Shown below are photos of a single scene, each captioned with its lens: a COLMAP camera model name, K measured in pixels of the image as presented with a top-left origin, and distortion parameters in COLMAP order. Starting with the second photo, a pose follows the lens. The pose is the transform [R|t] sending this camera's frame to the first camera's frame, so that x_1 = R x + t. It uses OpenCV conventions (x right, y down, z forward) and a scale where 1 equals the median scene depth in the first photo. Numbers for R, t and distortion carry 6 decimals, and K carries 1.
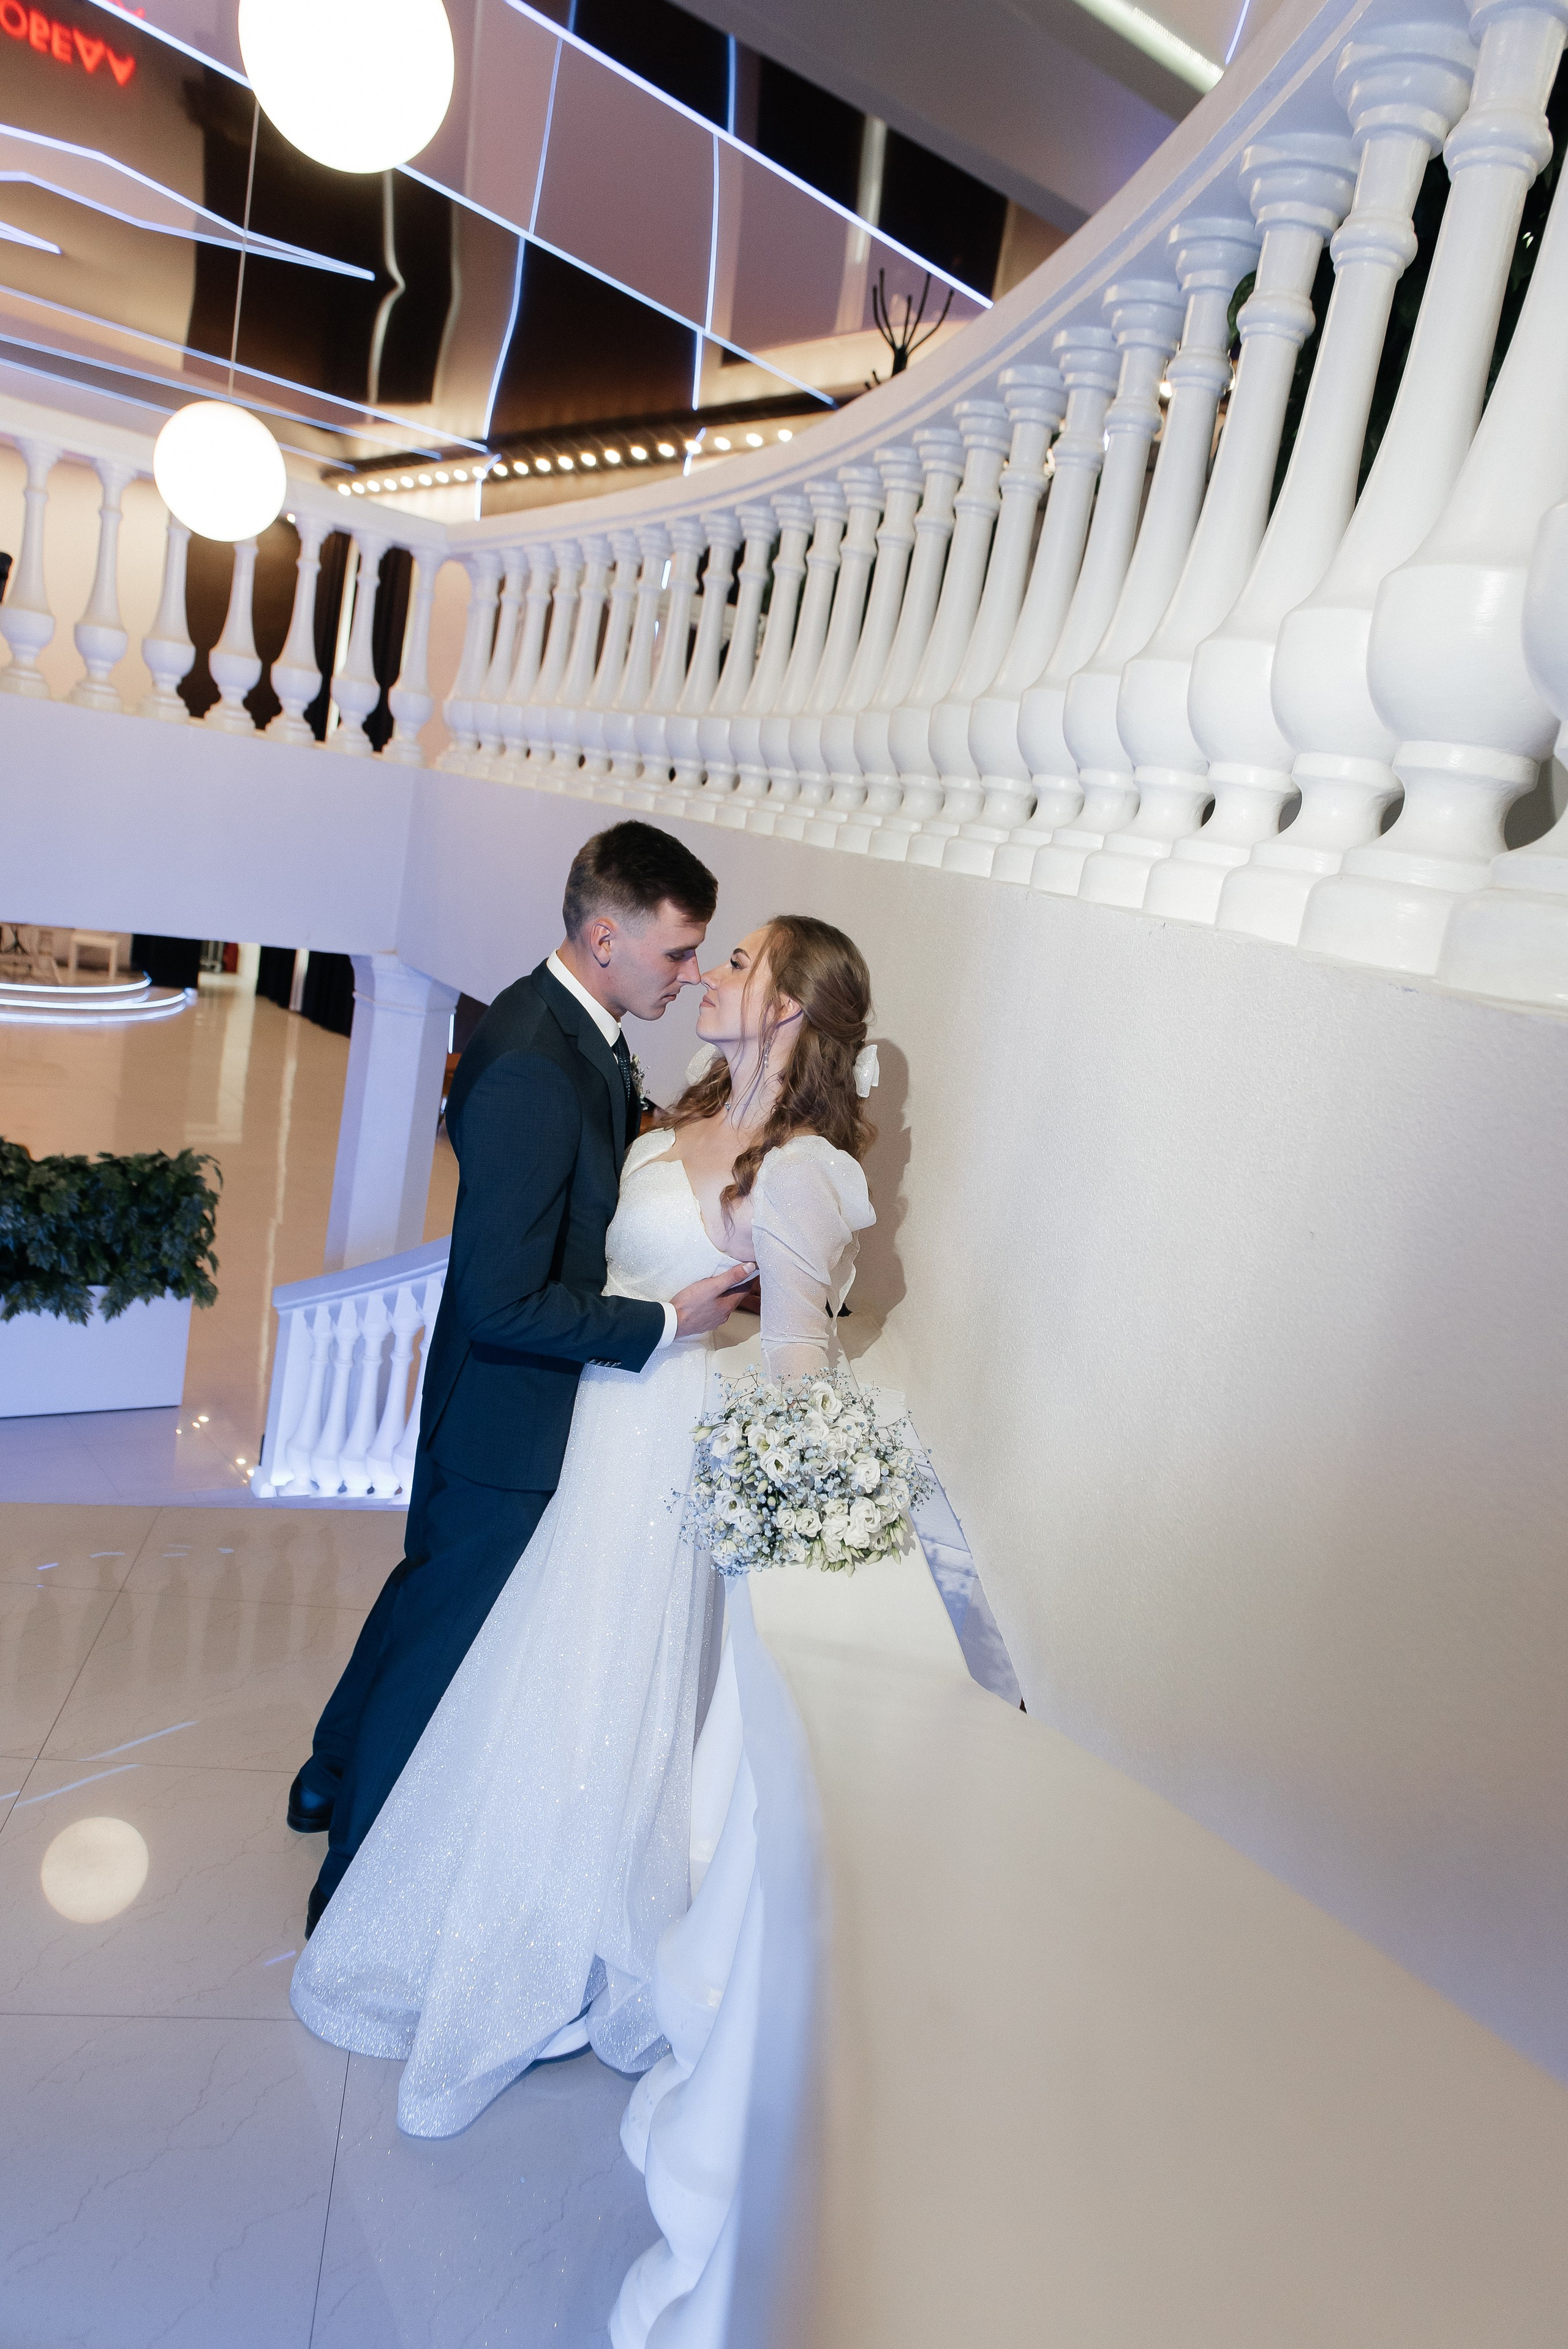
lens RADIAL K [[1801.1, 0, 785.1], [0, 1801.1, 1127.0], [0, 0, 1]] dist [-0.000938, 0.000378]
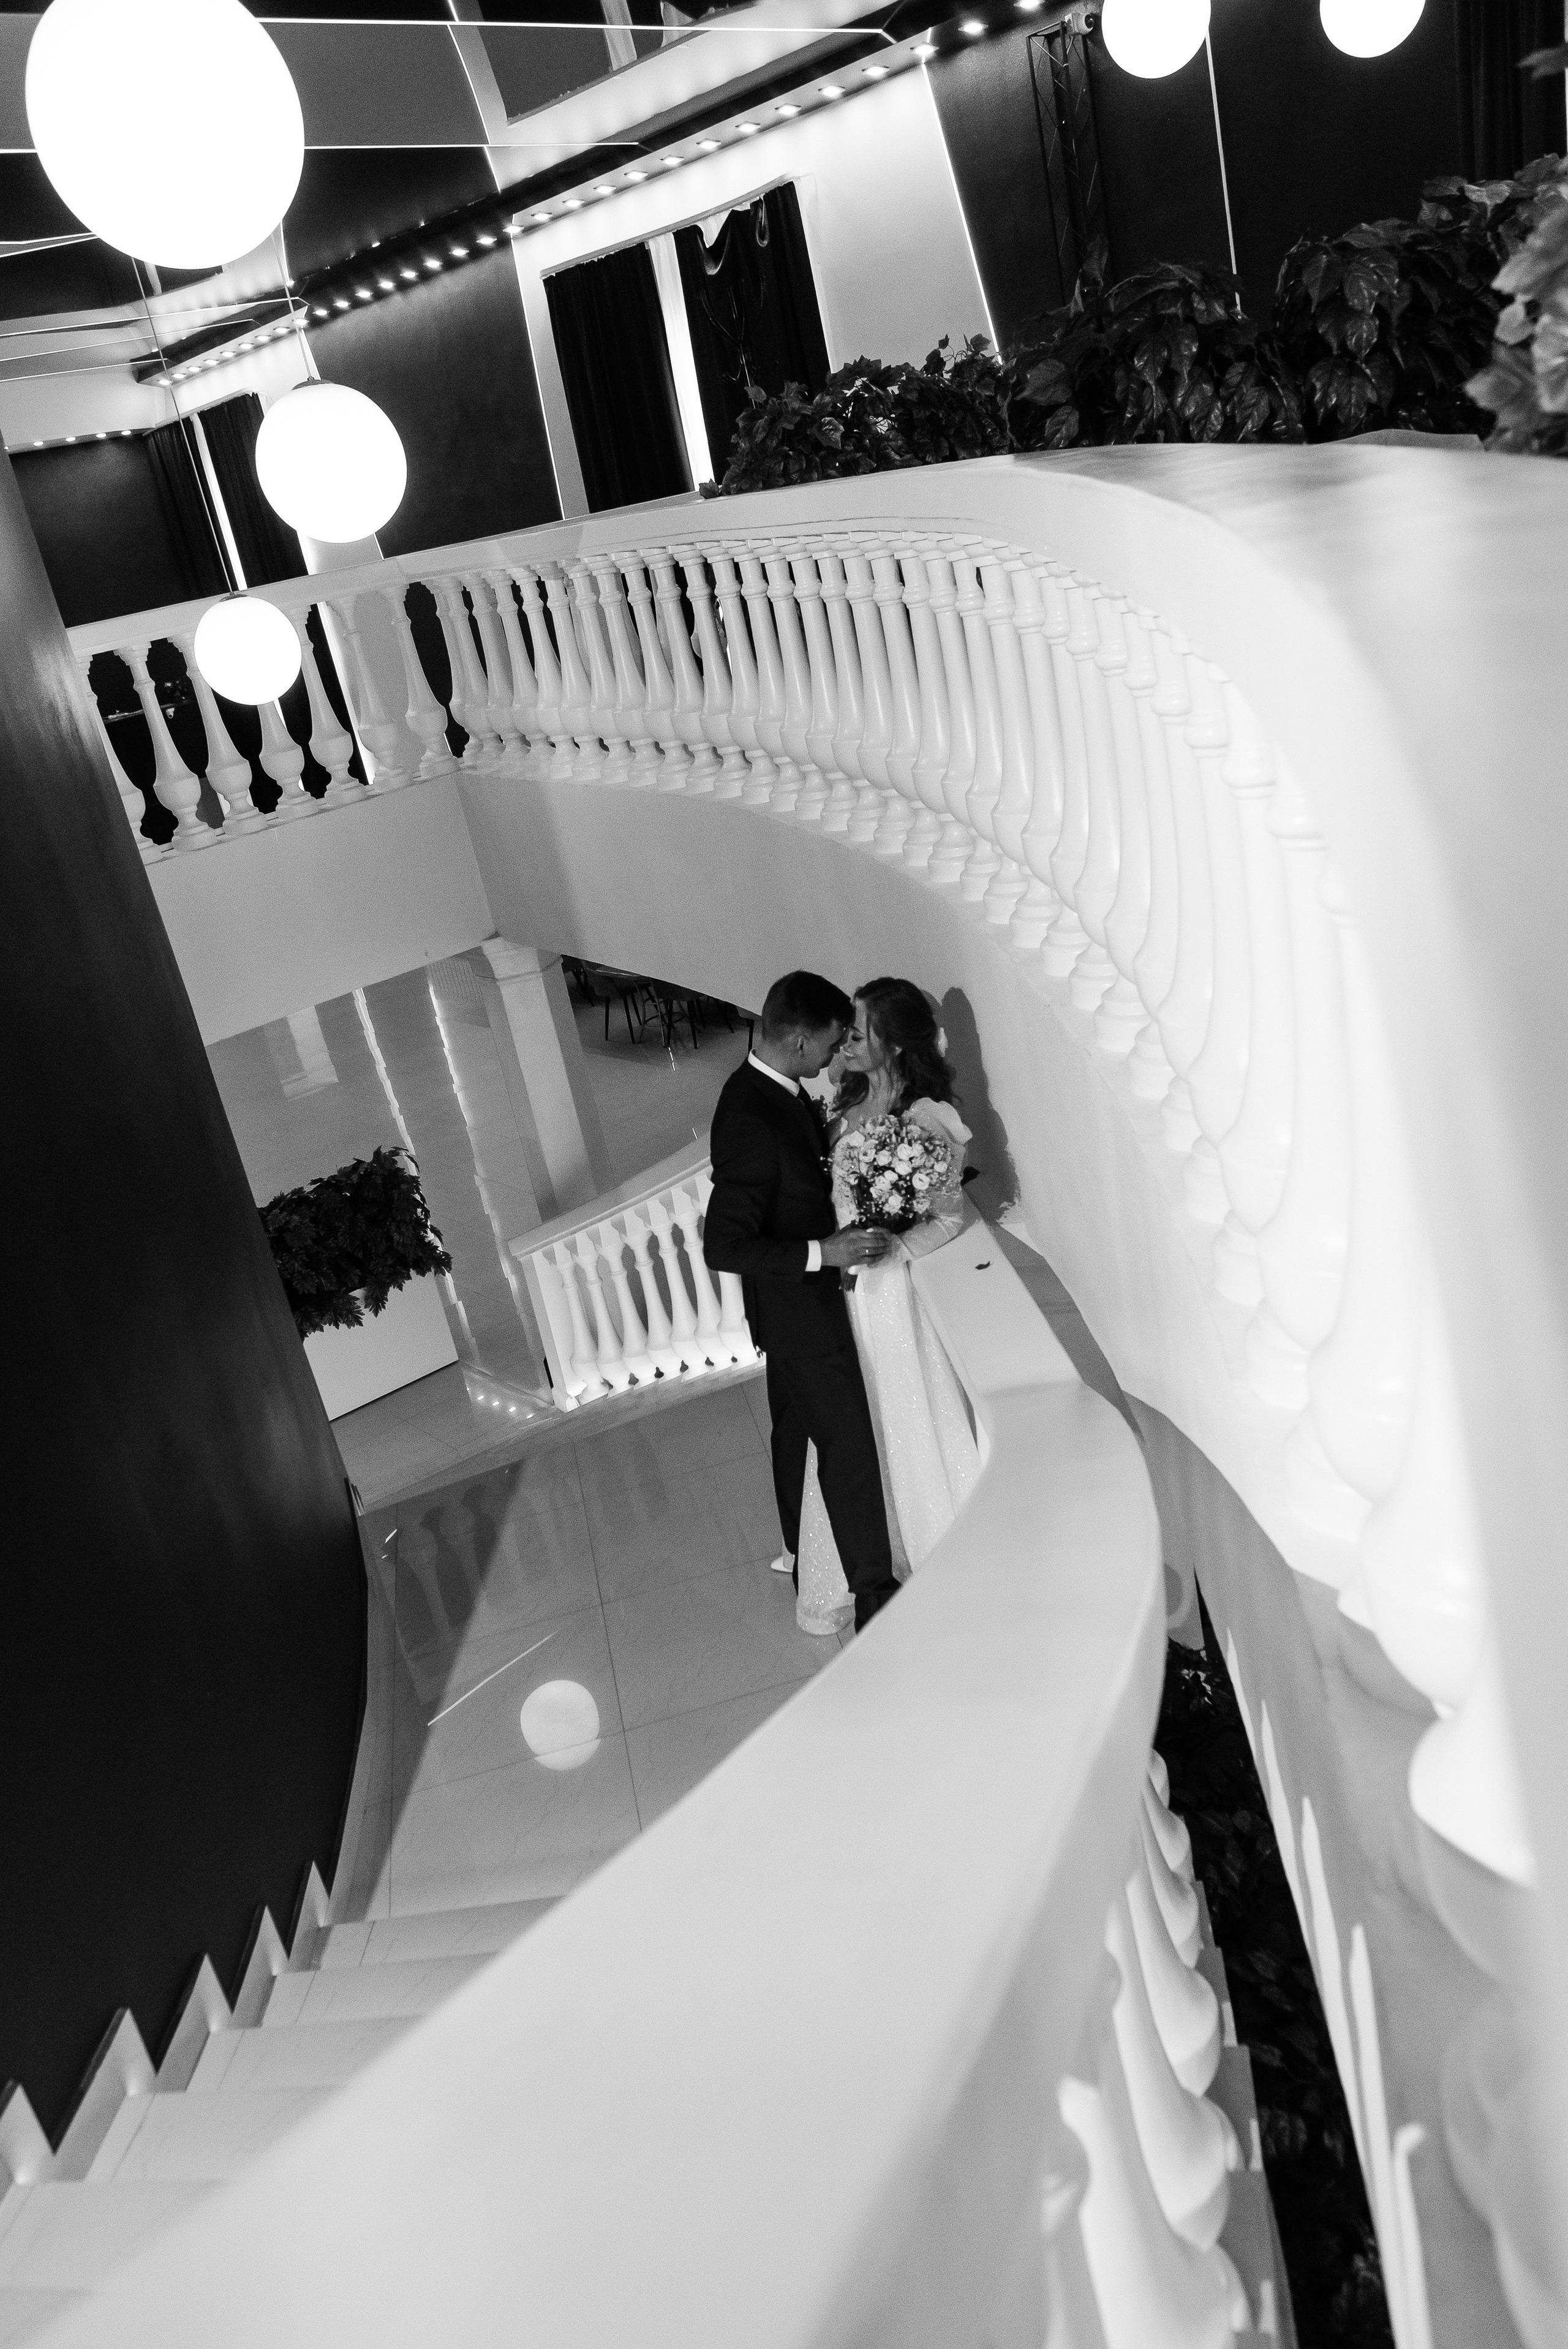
lens RADIAL K [[1861.4, 0, 784.0], [0, 1861.4, 1174.5], [0, 0, 1]] dist [0.011941, -0.003341]
pose [[0.932613, -0.348223, -0.094724, 0.007471], [0.358696, 0.923289, 0.137384, -0.043950], [0.039617, -0.162103, 0.985978, -0.139000]]
